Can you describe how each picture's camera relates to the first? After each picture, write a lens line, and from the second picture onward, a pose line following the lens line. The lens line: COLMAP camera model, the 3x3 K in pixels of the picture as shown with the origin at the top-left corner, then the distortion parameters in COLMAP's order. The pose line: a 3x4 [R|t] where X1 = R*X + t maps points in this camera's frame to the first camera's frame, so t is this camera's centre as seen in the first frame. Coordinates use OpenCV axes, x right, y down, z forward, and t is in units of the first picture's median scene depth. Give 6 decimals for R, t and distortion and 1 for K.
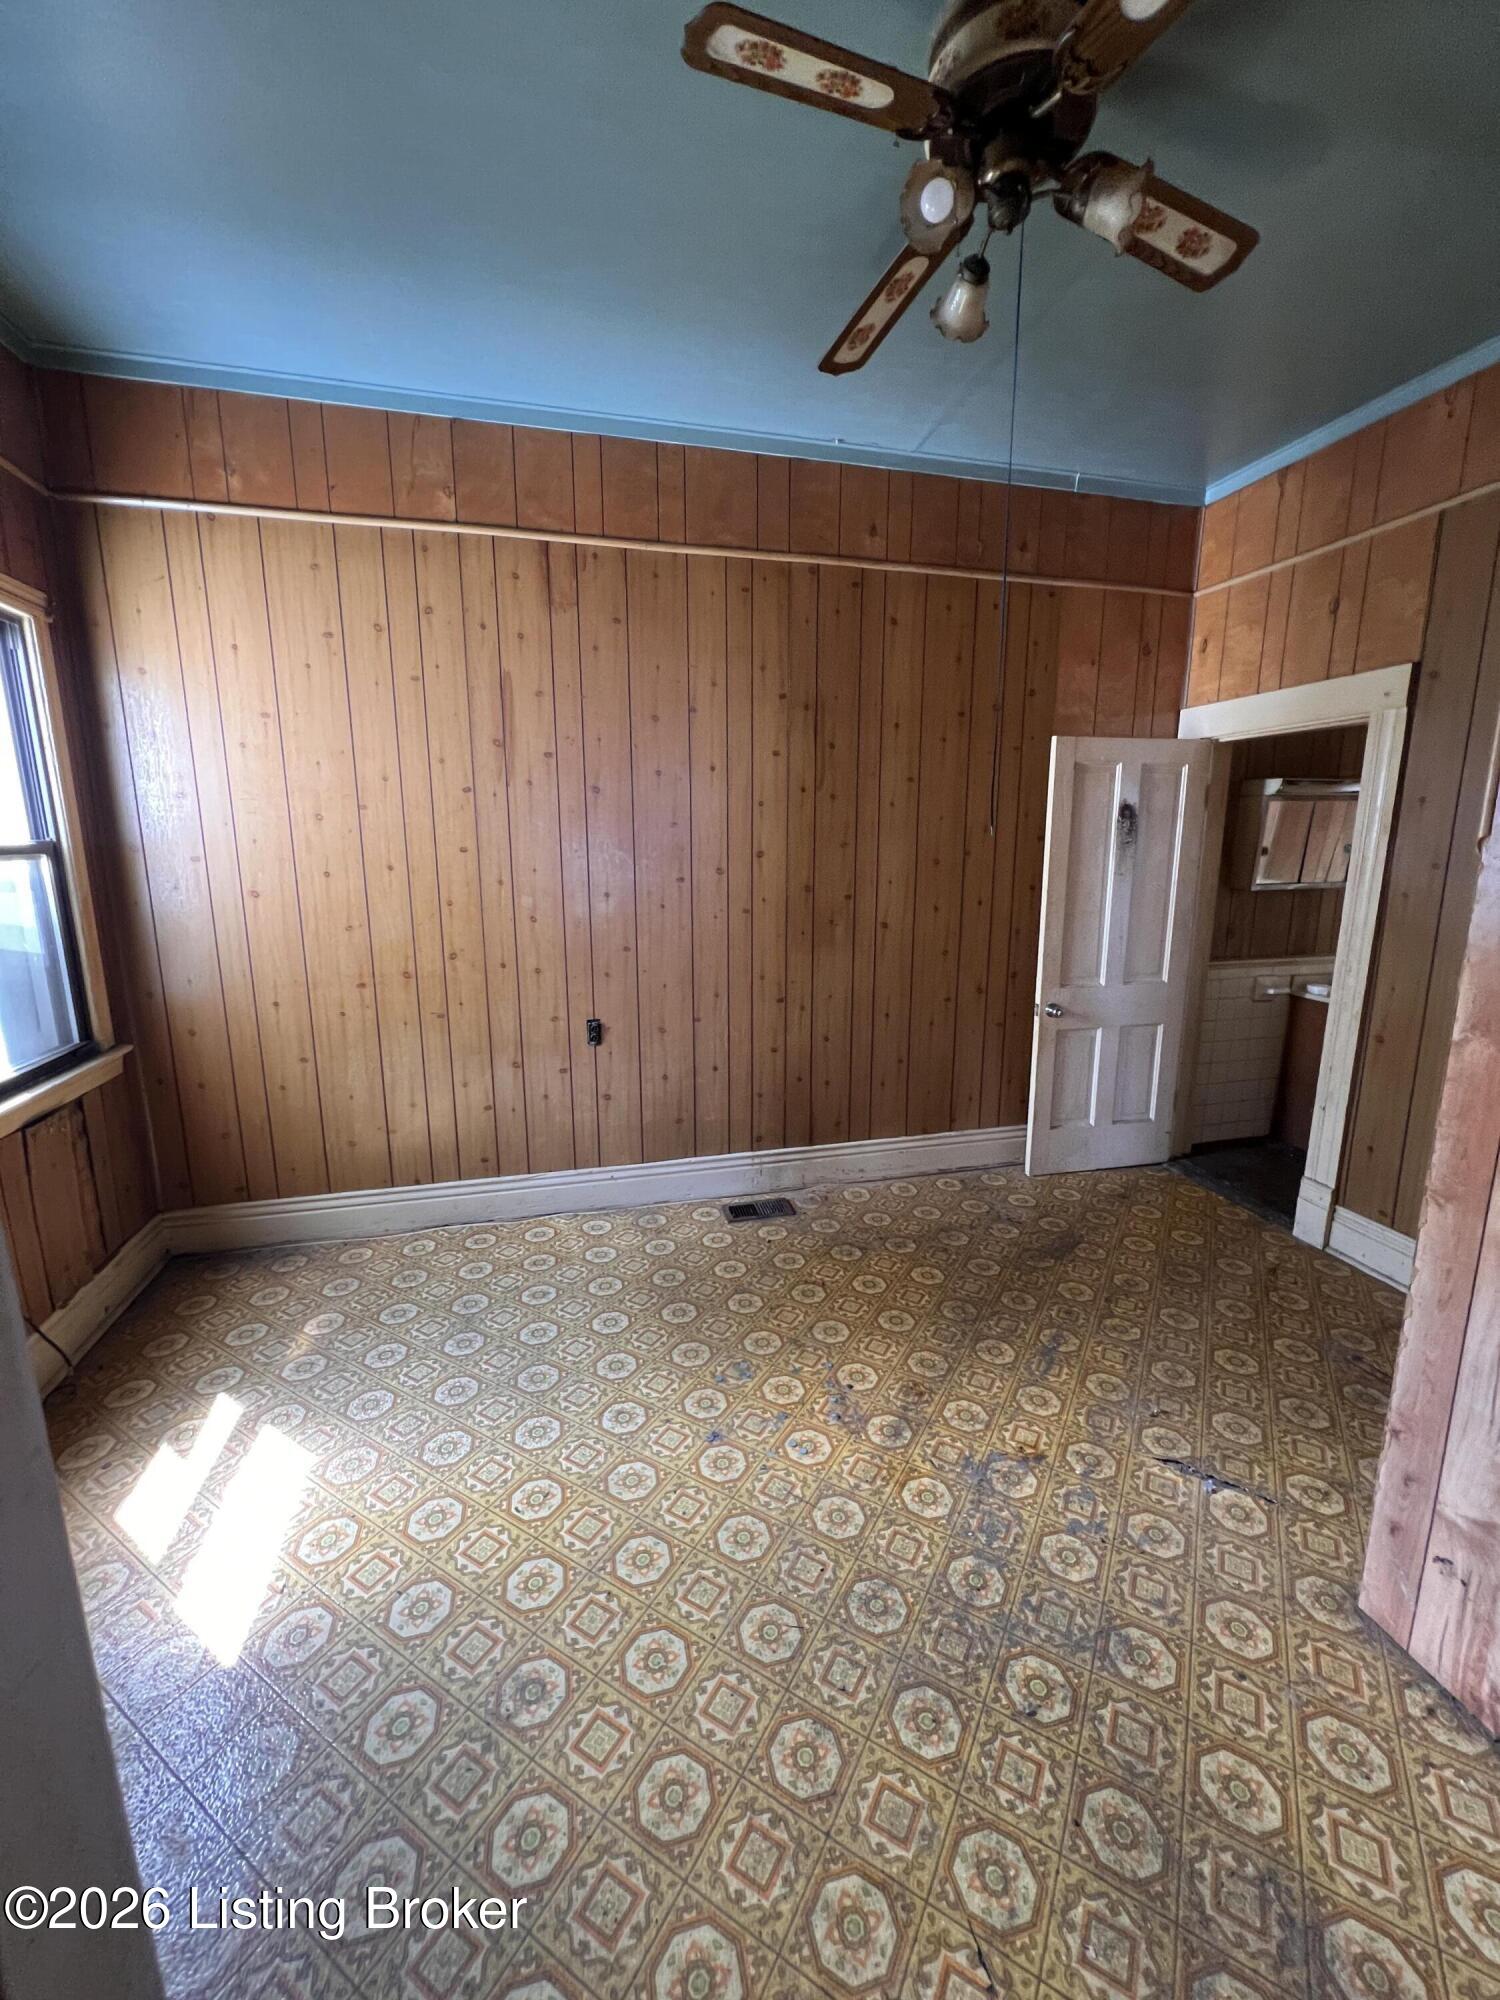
lens RADIAL K [[805.7, 0, 754.2], [0, 805.7, 997.9], [0, 0, 1]] dist [-0.000258, 0.000500]
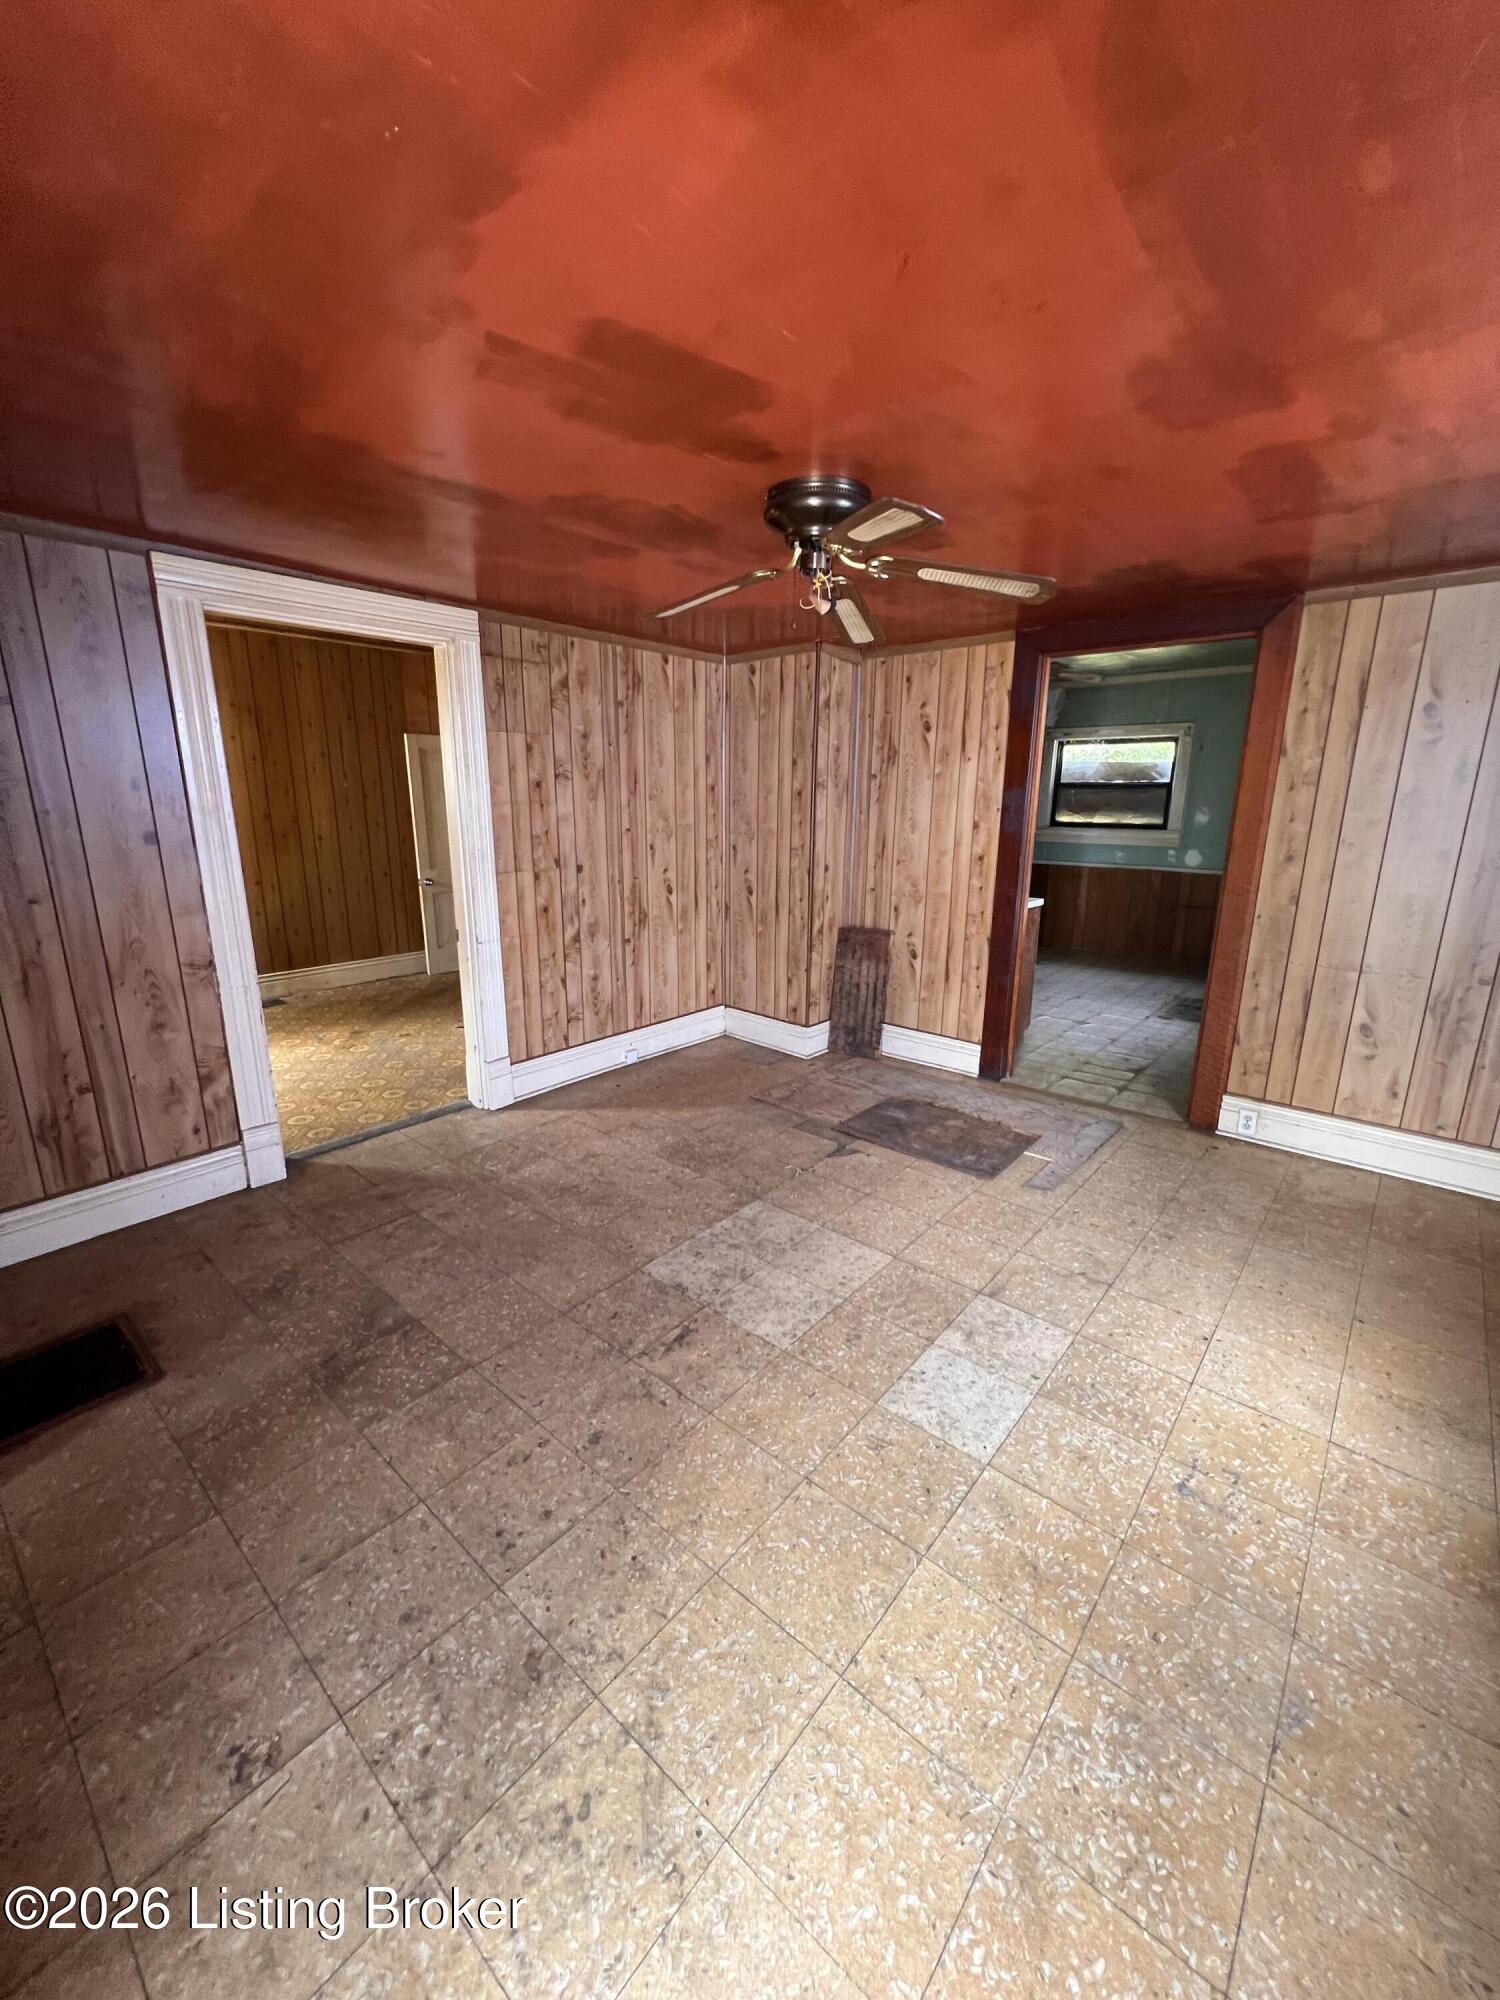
lens RADIAL K [[805.7, 0, 755.3], [0, 805.7, 994.8], [0, 0, 1]] dist [-0.000258, 0.000500]
pose [[0.816621, -0.133505, 0.561521, -0.094681], [0.100409, 0.990906, 0.089568, 0.185349], [-0.568373, -0.016761, 0.822600, -0.982864]]
